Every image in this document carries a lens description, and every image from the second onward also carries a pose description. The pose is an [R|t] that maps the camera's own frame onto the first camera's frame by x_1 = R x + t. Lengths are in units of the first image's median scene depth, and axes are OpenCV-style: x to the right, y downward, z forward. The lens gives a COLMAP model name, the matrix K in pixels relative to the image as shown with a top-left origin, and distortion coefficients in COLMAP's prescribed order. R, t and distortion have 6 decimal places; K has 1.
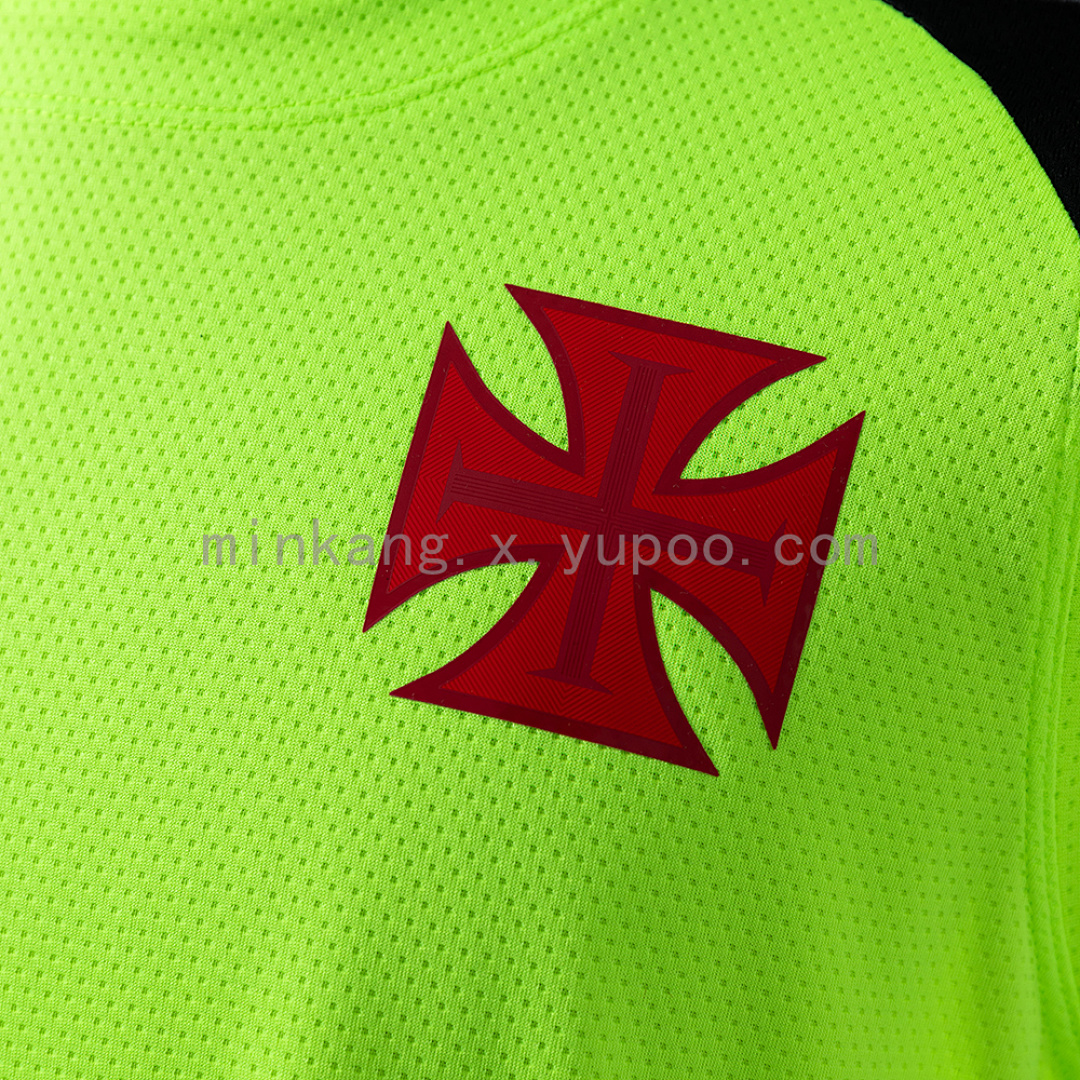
lens RADIAL K [[2612.0, 0, 539.1], [0, 2612.0, 536.2], [0, 0, 1]] dist [-0.054359, 0.000000]
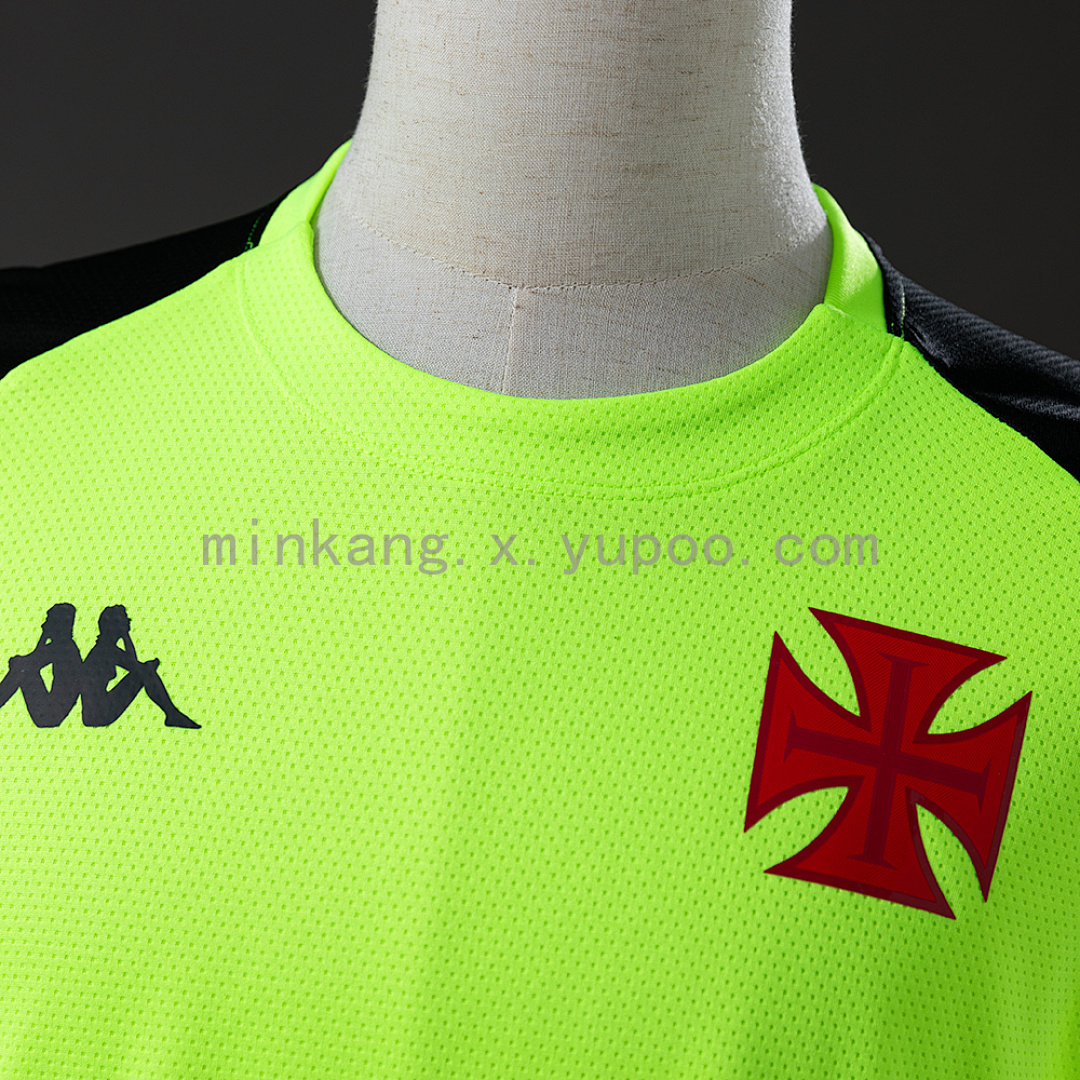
lens RADIAL K [[2345.3, 0, 535.6], [0, 2345.3, 543.9], [0, 0, 1]] dist [-0.082920, 0.000000]
pose [[0.978000, 0.016674, 0.207938, -0.479943], [-0.007444, 0.998955, -0.045090, -0.071540], [-0.208473, 0.042550, 0.977102, -0.356325]]
